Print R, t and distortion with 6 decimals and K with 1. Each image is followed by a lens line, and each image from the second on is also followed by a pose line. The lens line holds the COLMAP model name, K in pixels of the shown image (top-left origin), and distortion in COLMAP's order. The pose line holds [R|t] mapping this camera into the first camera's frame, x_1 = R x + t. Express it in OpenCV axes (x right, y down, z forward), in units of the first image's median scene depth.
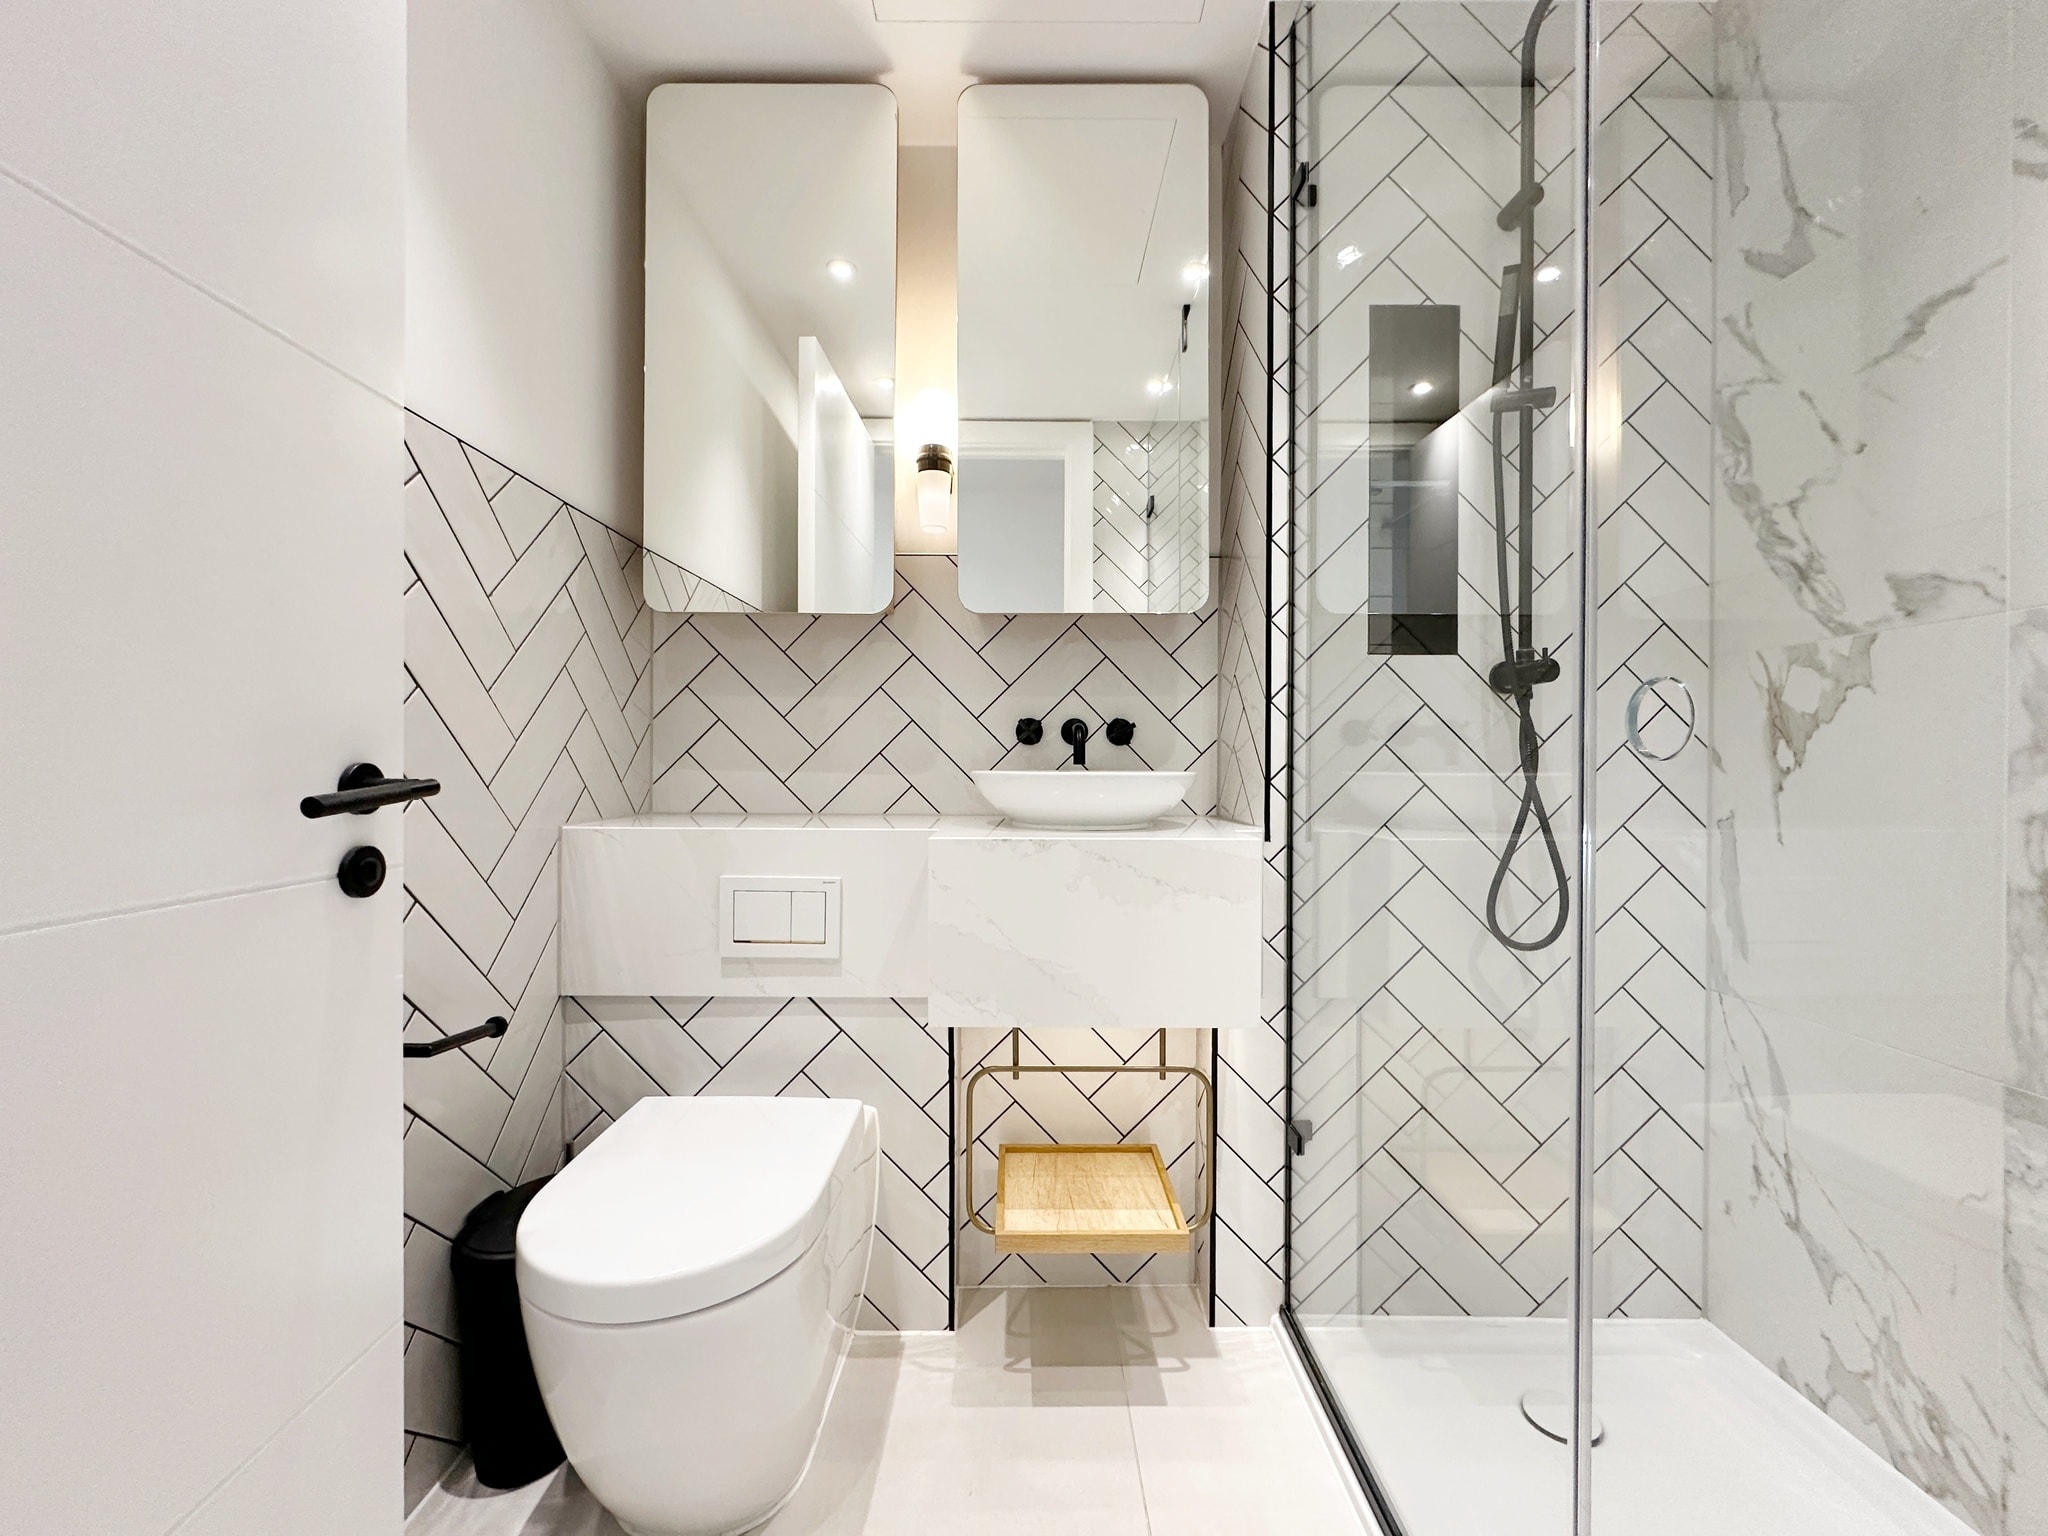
lens RADIAL K [[815.5, 0, 1021.8], [0, 815.5, 768.2], [0, 0, 1]] dist [-0.002982, 0.000835]
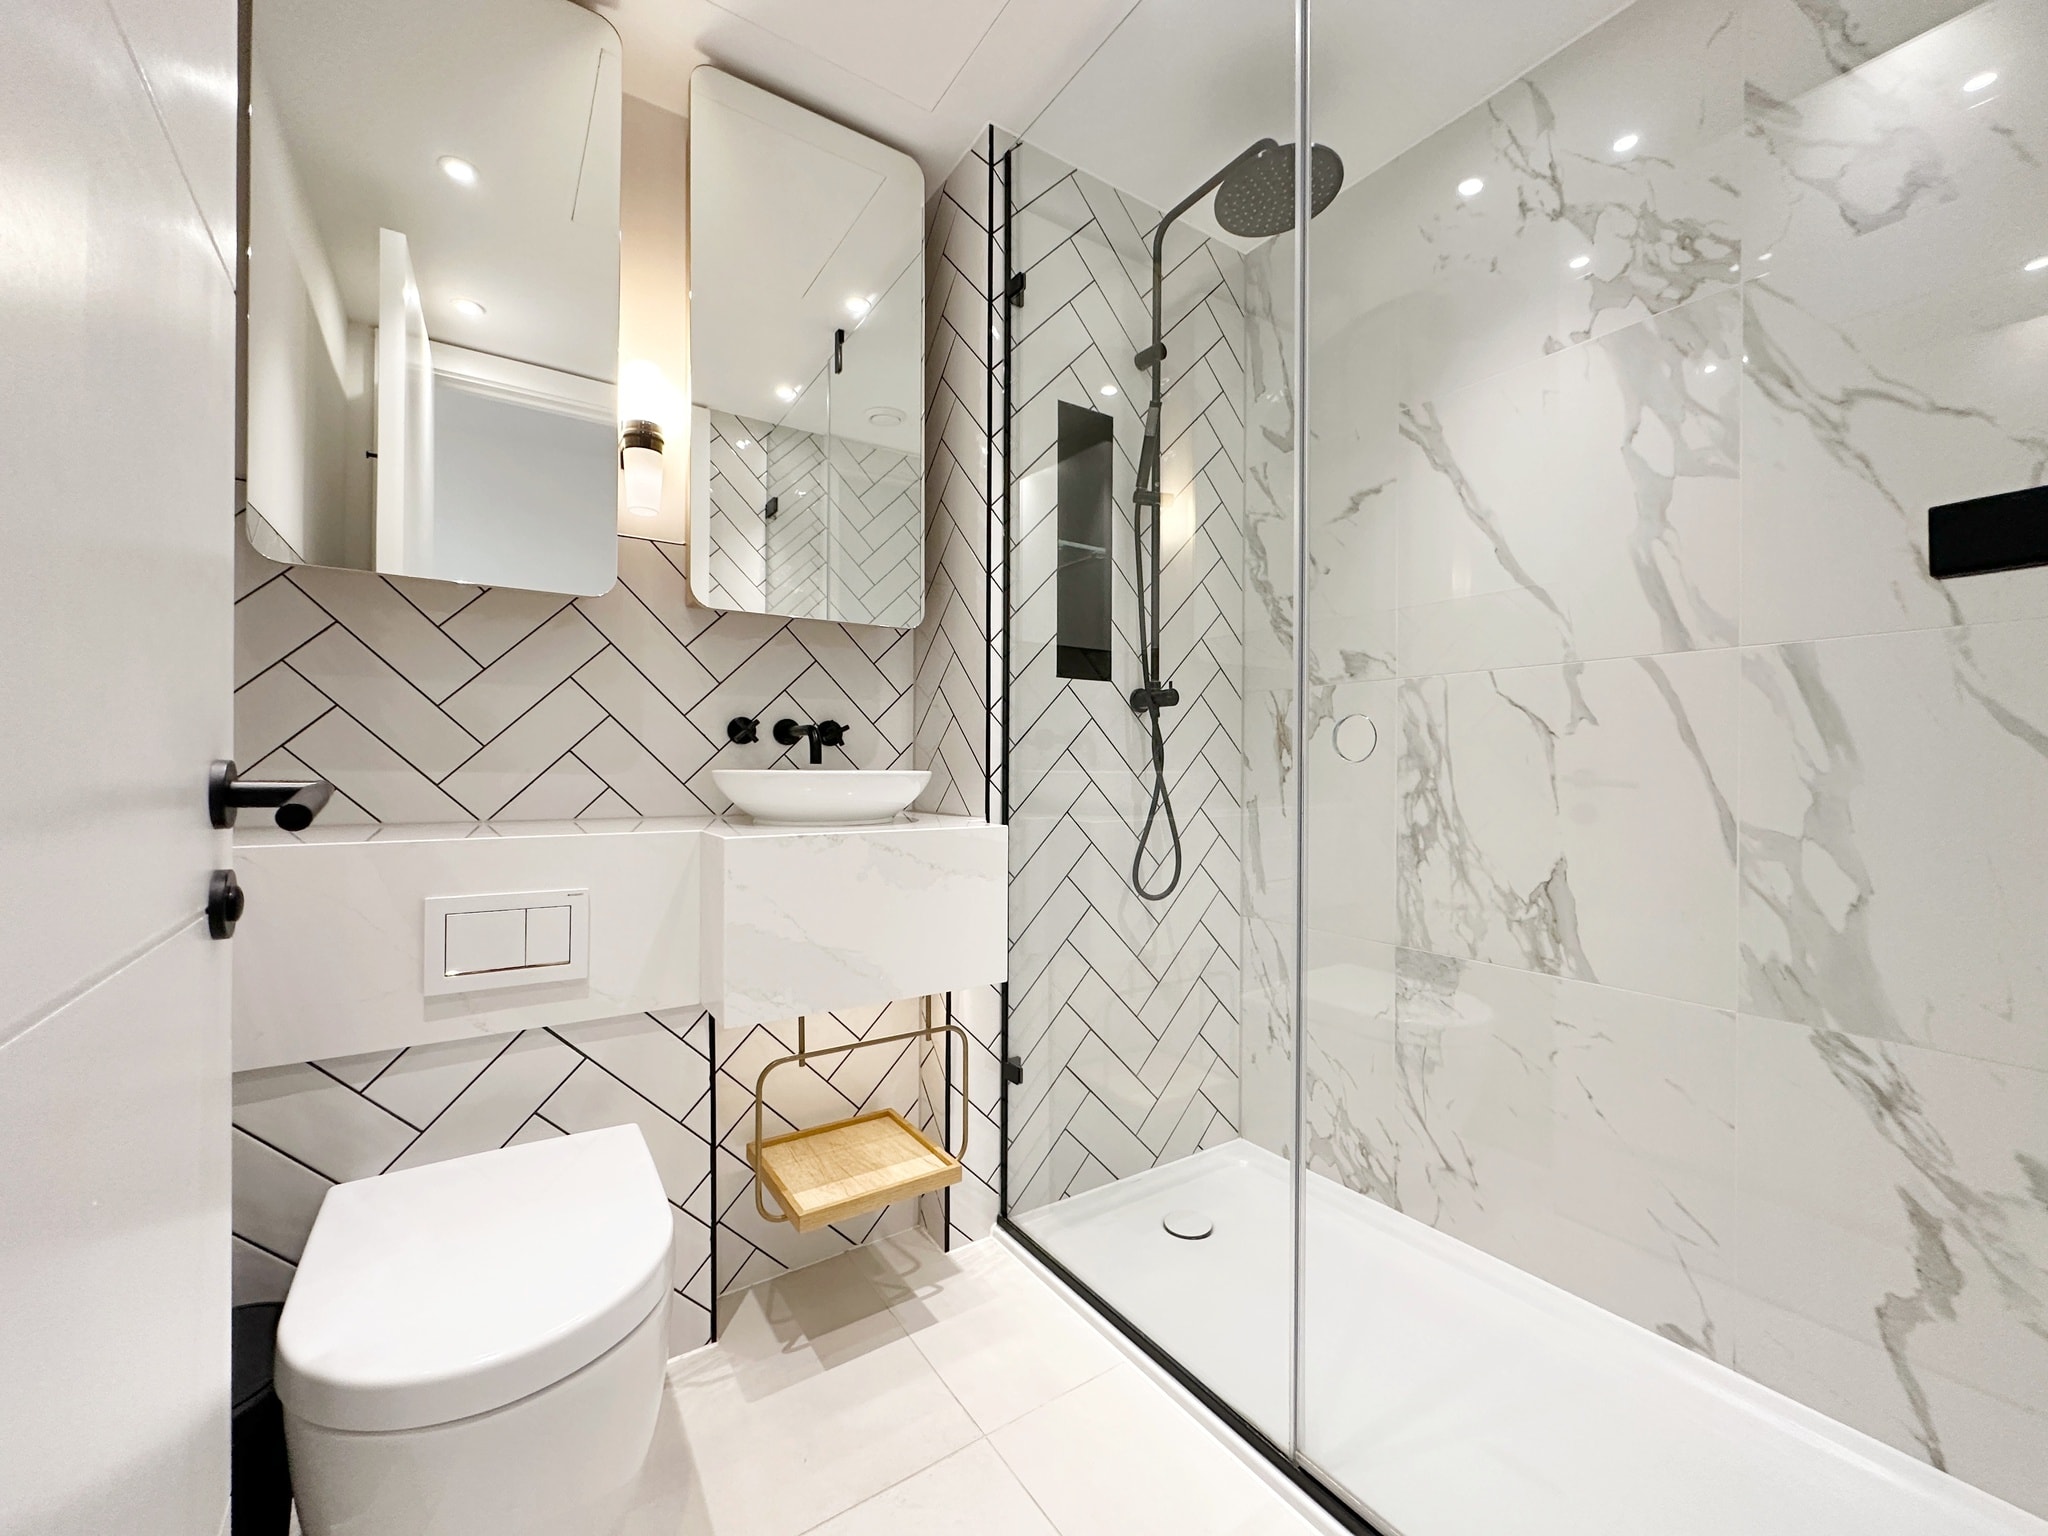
lens RADIAL K [[815.5, 0, 1021.8], [0, 815.5, 768.2], [0, 0, 1]] dist [-0.002982, 0.000835]
pose [[0.832369, -0.000891, 0.554221, -0.318932], [0.000686, 1.000000, 0.000577, 0.000689], [-0.554221, -0.000100, 0.832370, -0.018915]]
